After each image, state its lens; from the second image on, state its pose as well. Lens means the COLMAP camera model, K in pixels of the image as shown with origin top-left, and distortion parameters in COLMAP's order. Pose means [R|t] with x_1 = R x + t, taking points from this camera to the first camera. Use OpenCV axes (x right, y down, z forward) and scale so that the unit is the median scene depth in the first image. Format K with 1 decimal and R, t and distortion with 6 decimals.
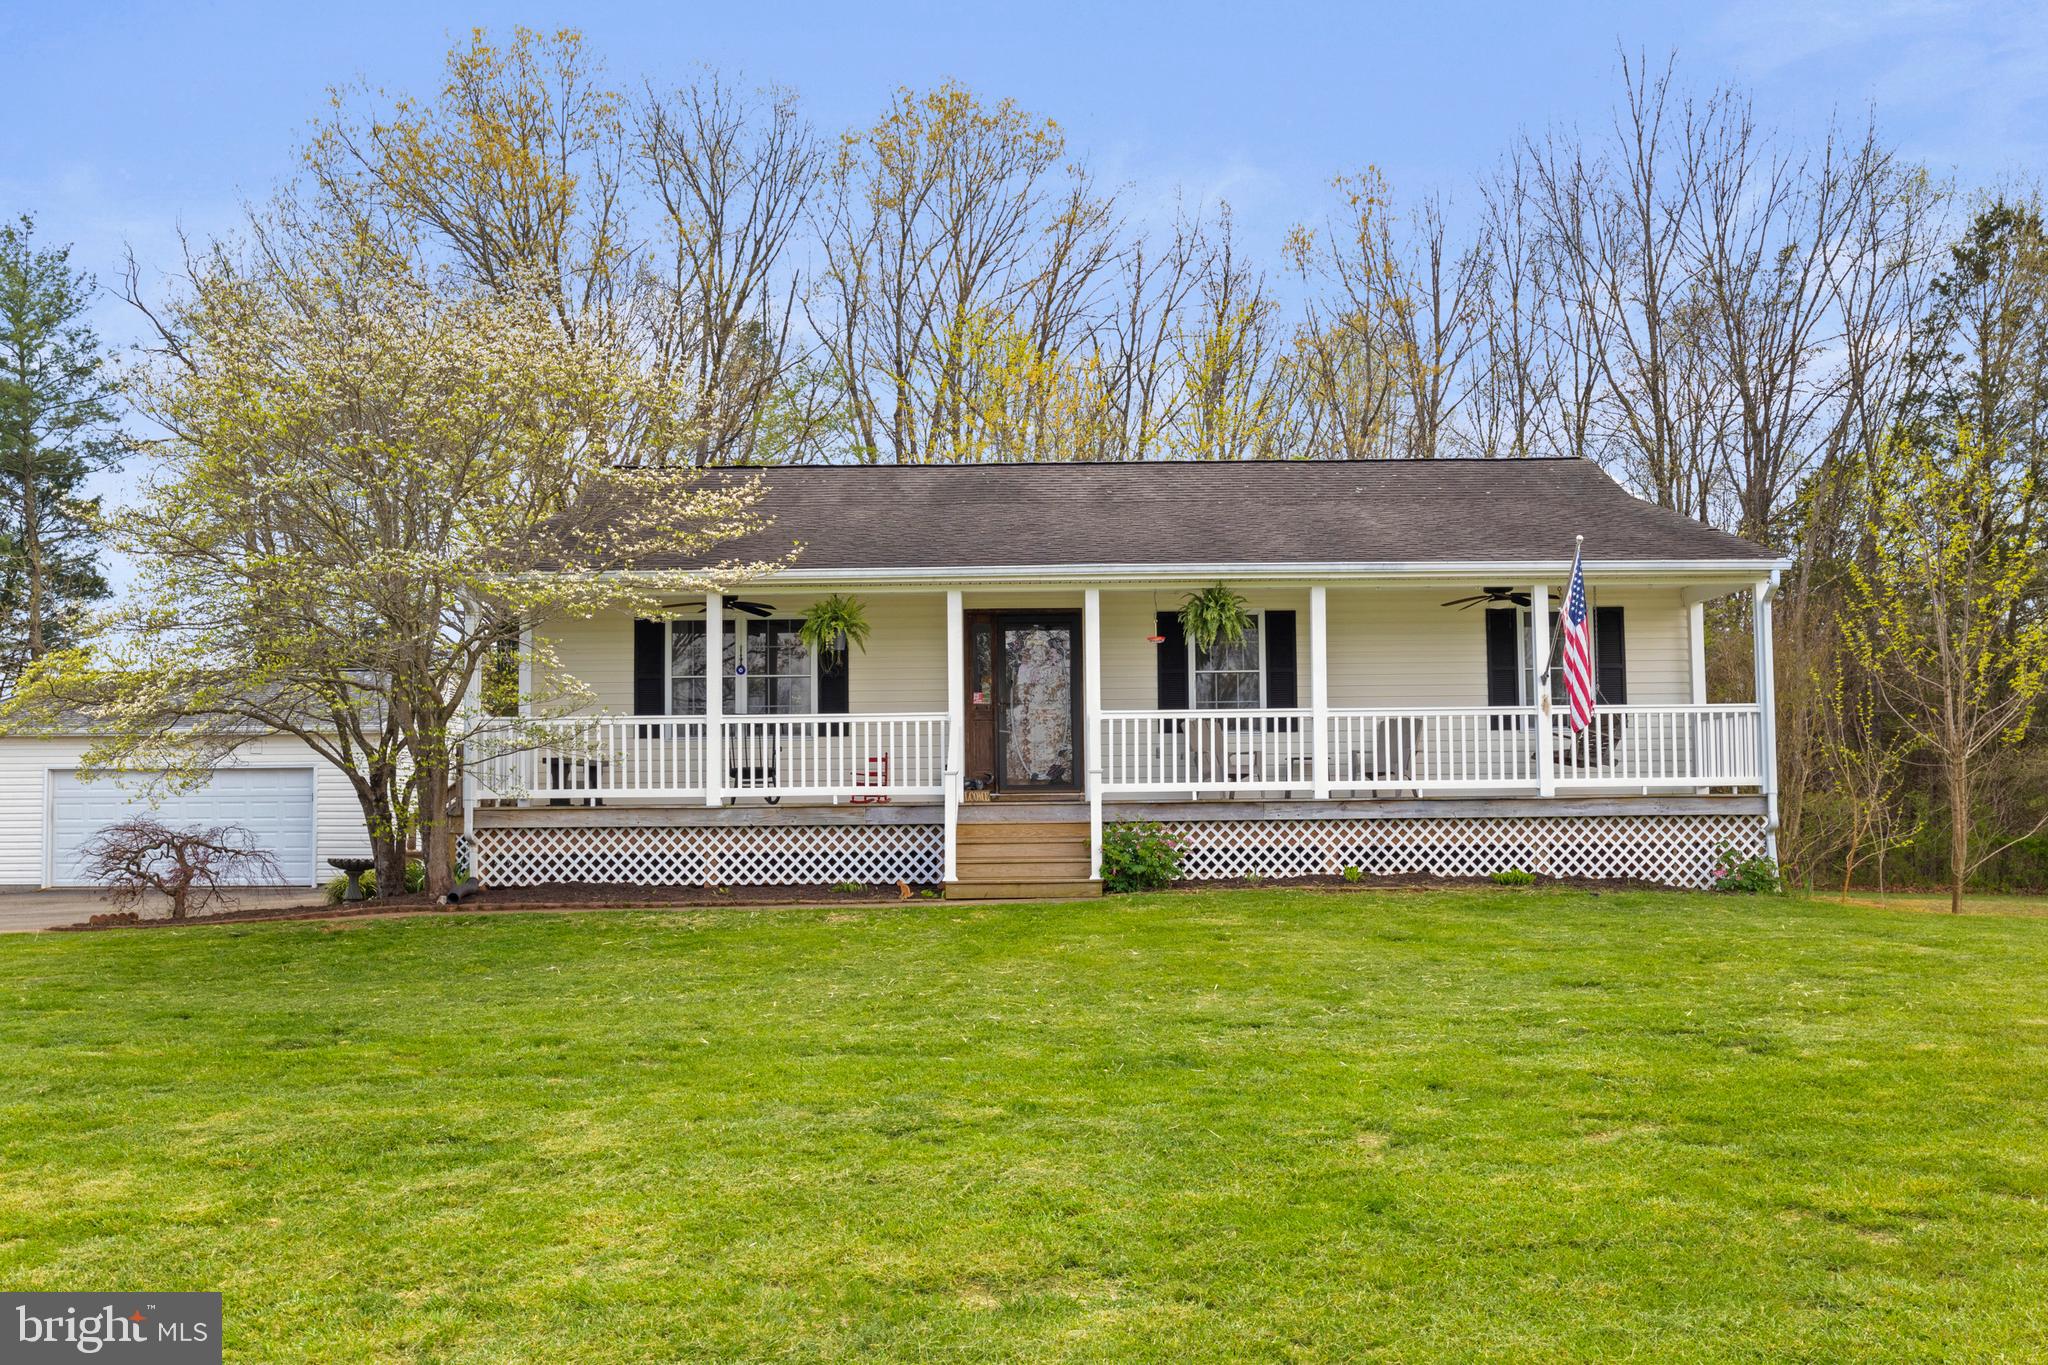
lens RADIAL K [[1567.5, 0, 1021.4], [0, 1567.5, 747.4], [0, 0, 1]] dist [-0.063172, 0.000051]
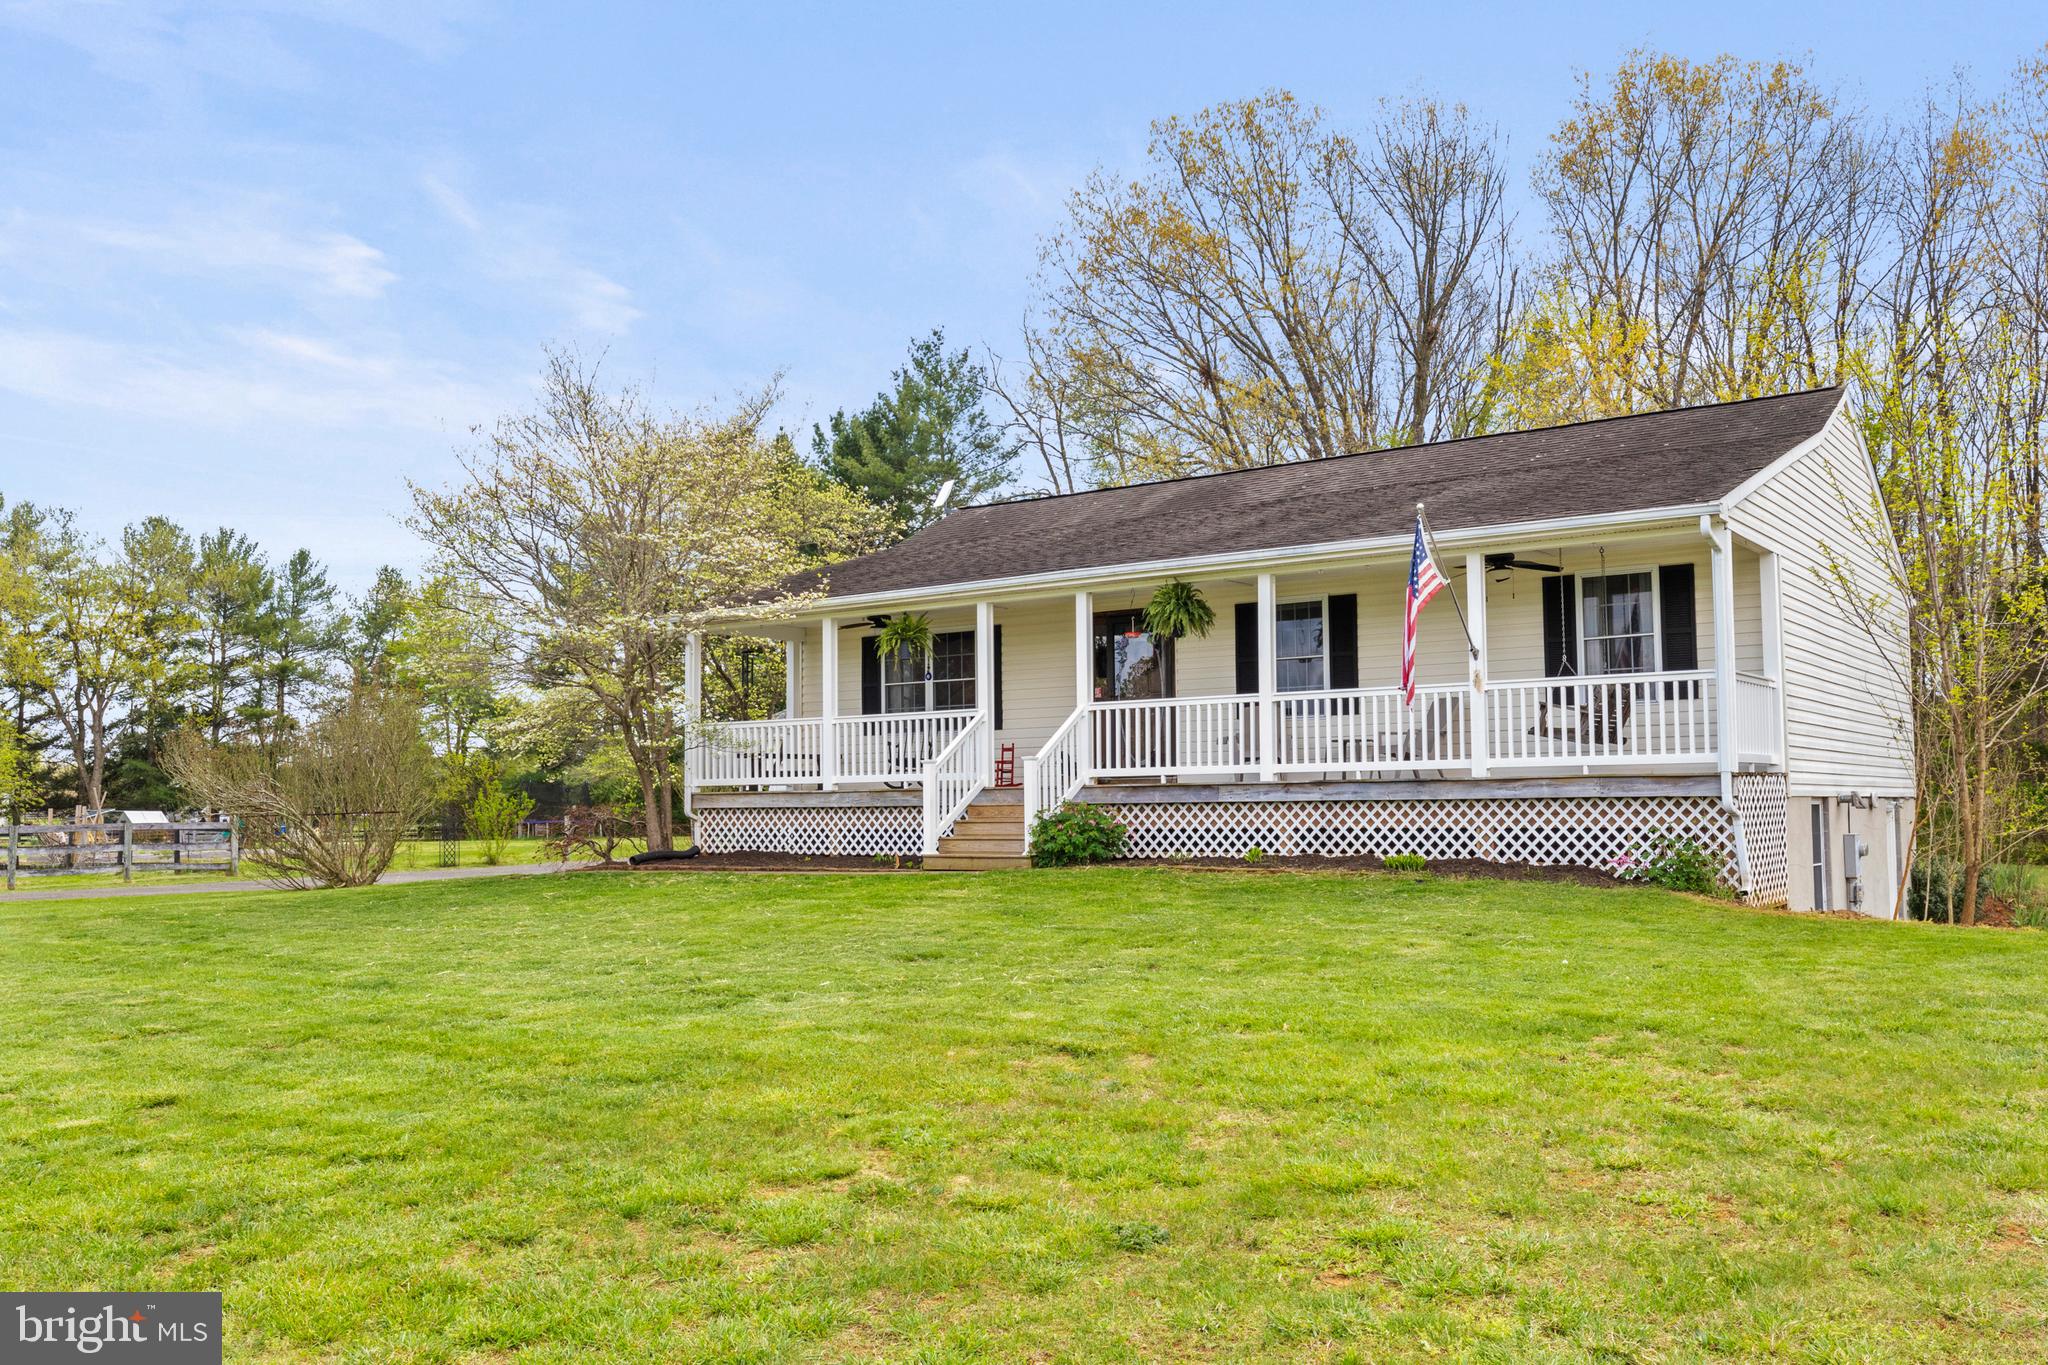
lens RADIAL K [[1728.9, 0, 1024.0], [0, 1728.9, 682.5], [0, 0, 1]] dist [-0.070108, -0.000163]
pose [[0.807383, -0.039945, -0.588674, 0.727187], [0.030902, 0.999199, -0.025419, -0.008108], [0.589218, 0.002332, 0.807971, -0.009626]]
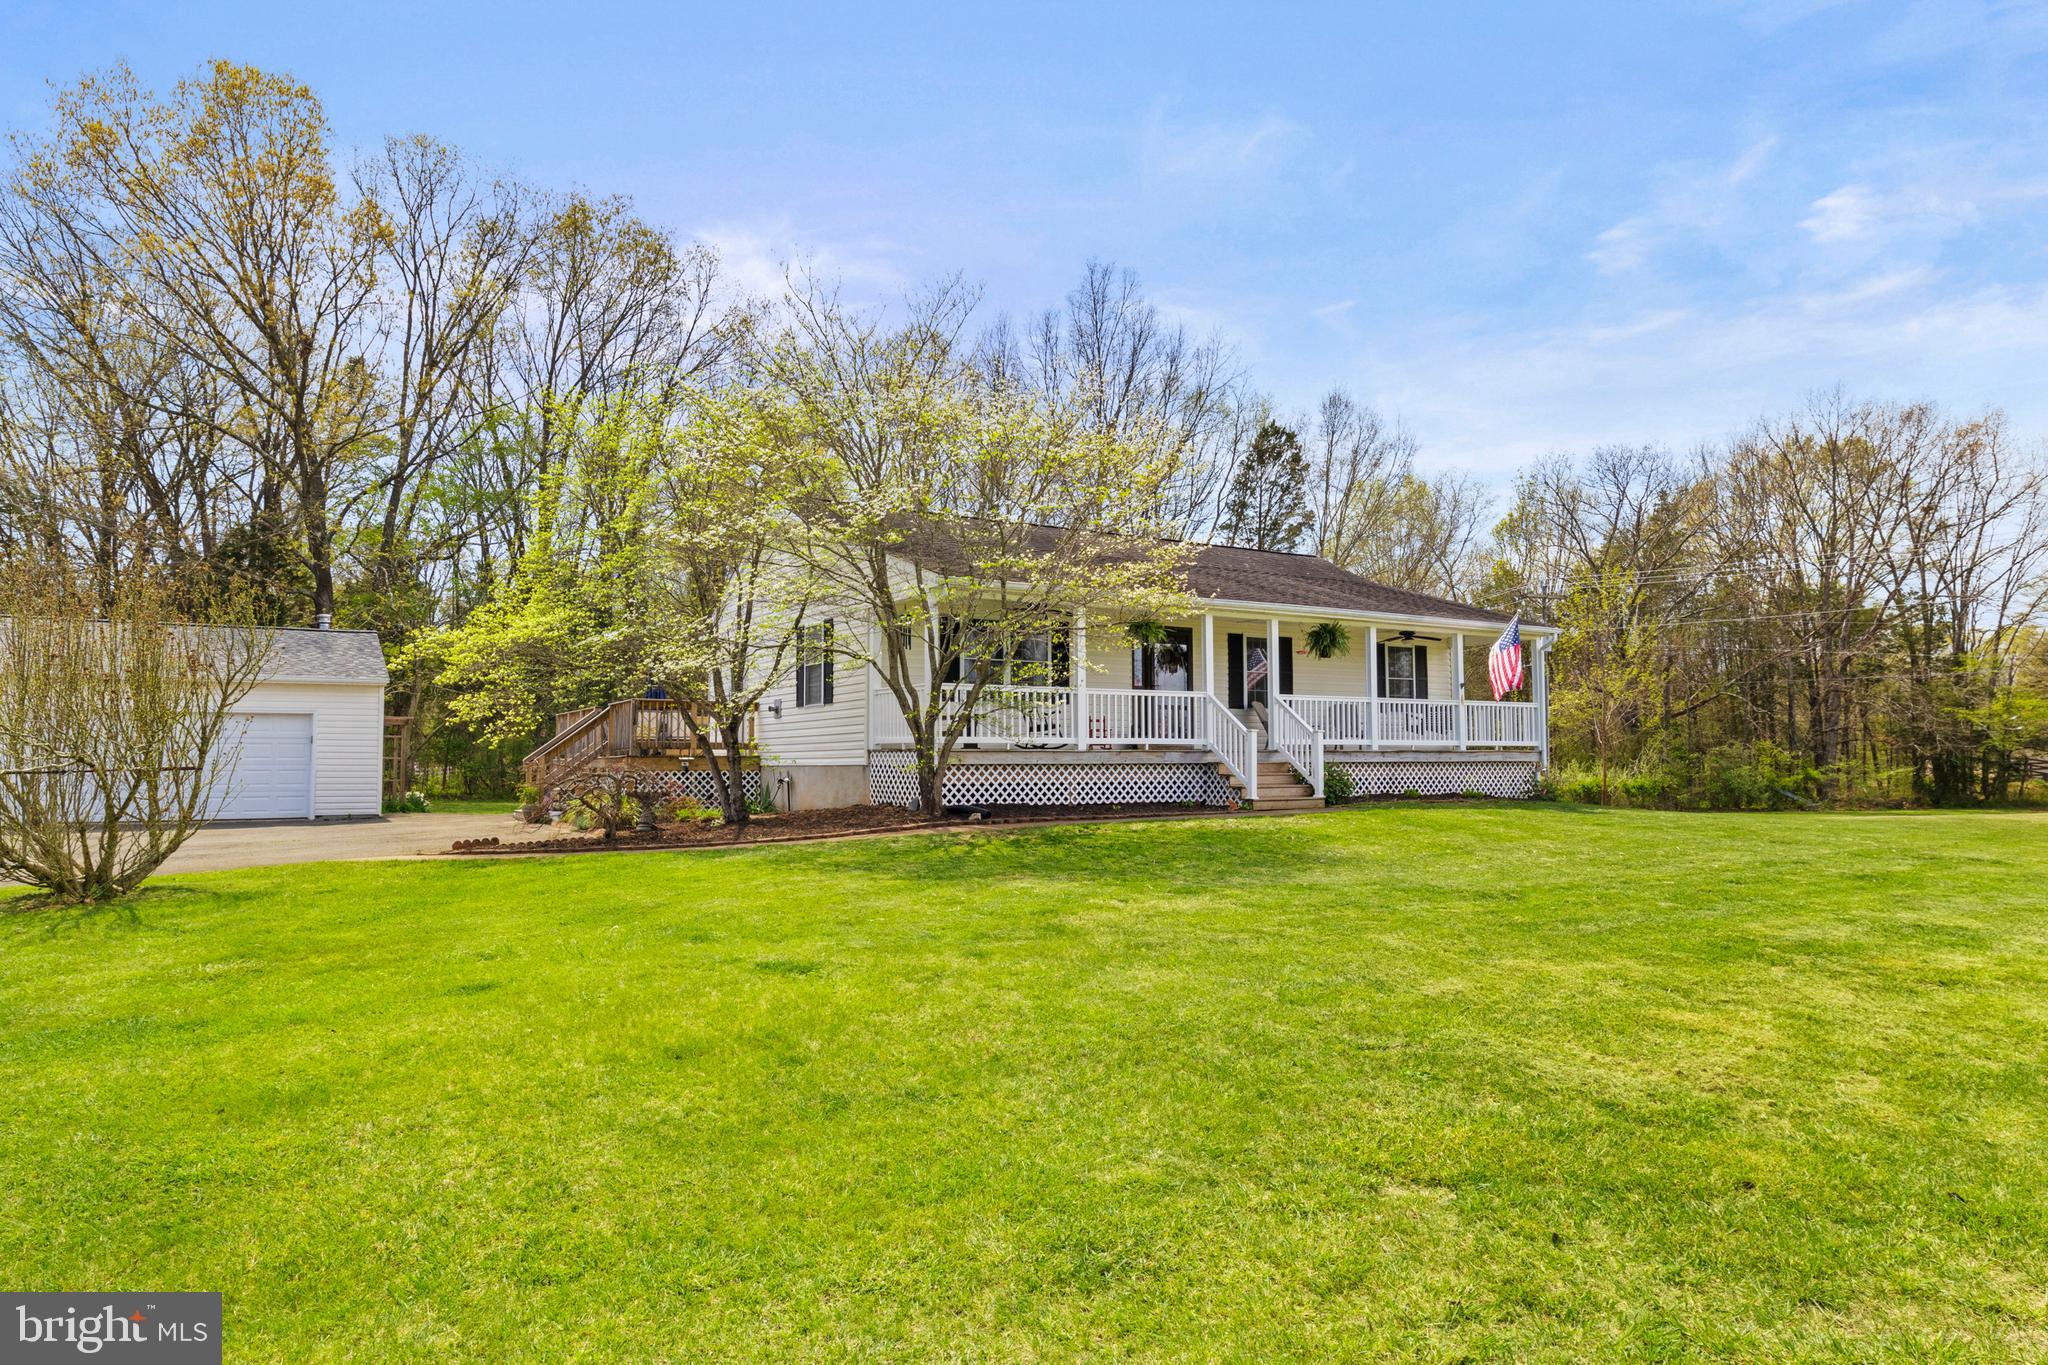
lens RADIAL K [[1256.1, 0, 1024.0], [0, 1256.1, 682.5], [0, 0, 1]] dist [-0.001146, -0.000061]
pose [[0.848987, 0.040724, 0.526841, -0.859730], [-0.029489, 0.999123, -0.029712, 0.010844], [-0.527590, 0.009689, 0.849444, 0.027613]]
